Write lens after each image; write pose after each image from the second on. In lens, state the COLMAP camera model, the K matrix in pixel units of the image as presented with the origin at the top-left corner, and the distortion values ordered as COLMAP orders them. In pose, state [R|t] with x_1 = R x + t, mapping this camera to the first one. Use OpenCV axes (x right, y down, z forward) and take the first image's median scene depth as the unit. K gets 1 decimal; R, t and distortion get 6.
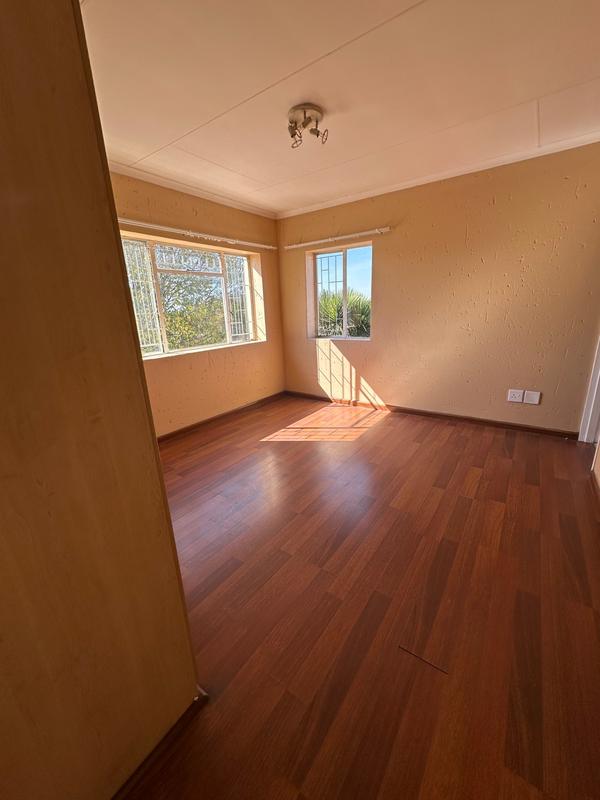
lens RADIAL K [[318.4, 0, 300.4], [0, 318.4, 397.8], [0, 0, 1]] dist [0.000139, -0.000026]
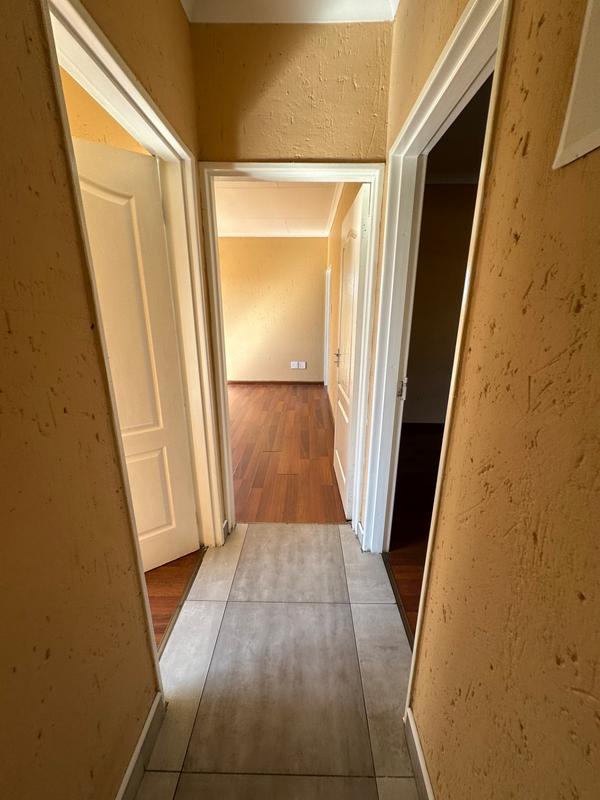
lens RADIAL K [[318.4, 0, 299.9], [0, 318.4, 399.9], [0, 0, 1]] dist [0.000139, -0.000026]
pose [[0.823544, -0.115656, 0.555337, -0.354266], [0.113834, 0.992775, 0.037946, 0.145515], [-0.555713, 0.031966, 0.830759, -0.558954]]
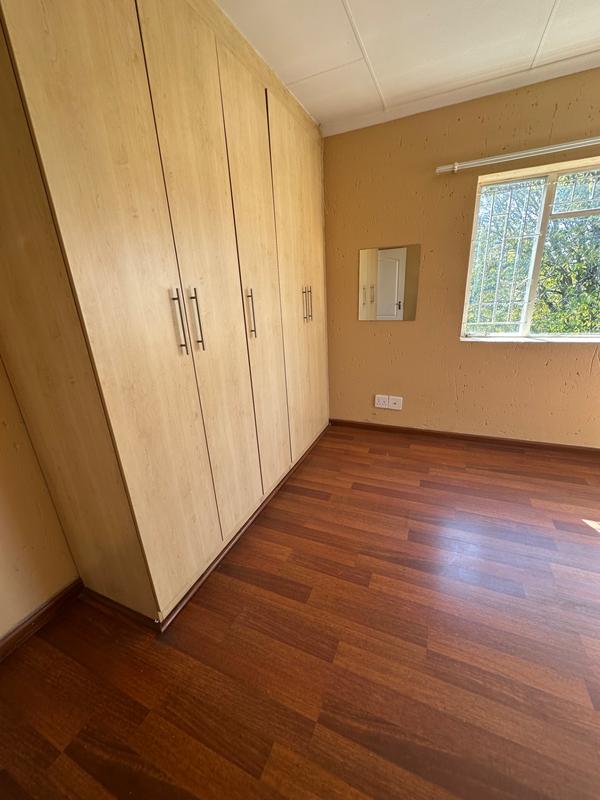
lens RADIAL K [[318.4, 0, 300.1], [0, 318.4, 398.1], [0, 0, 1]] dist [0.000139, -0.000026]
pose [[0.207353, 0.336092, -0.918720, 0.243991], [-0.221266, 0.930907, 0.290611, -0.133753], [0.952915, 0.143022, 0.267392, 0.413317]]
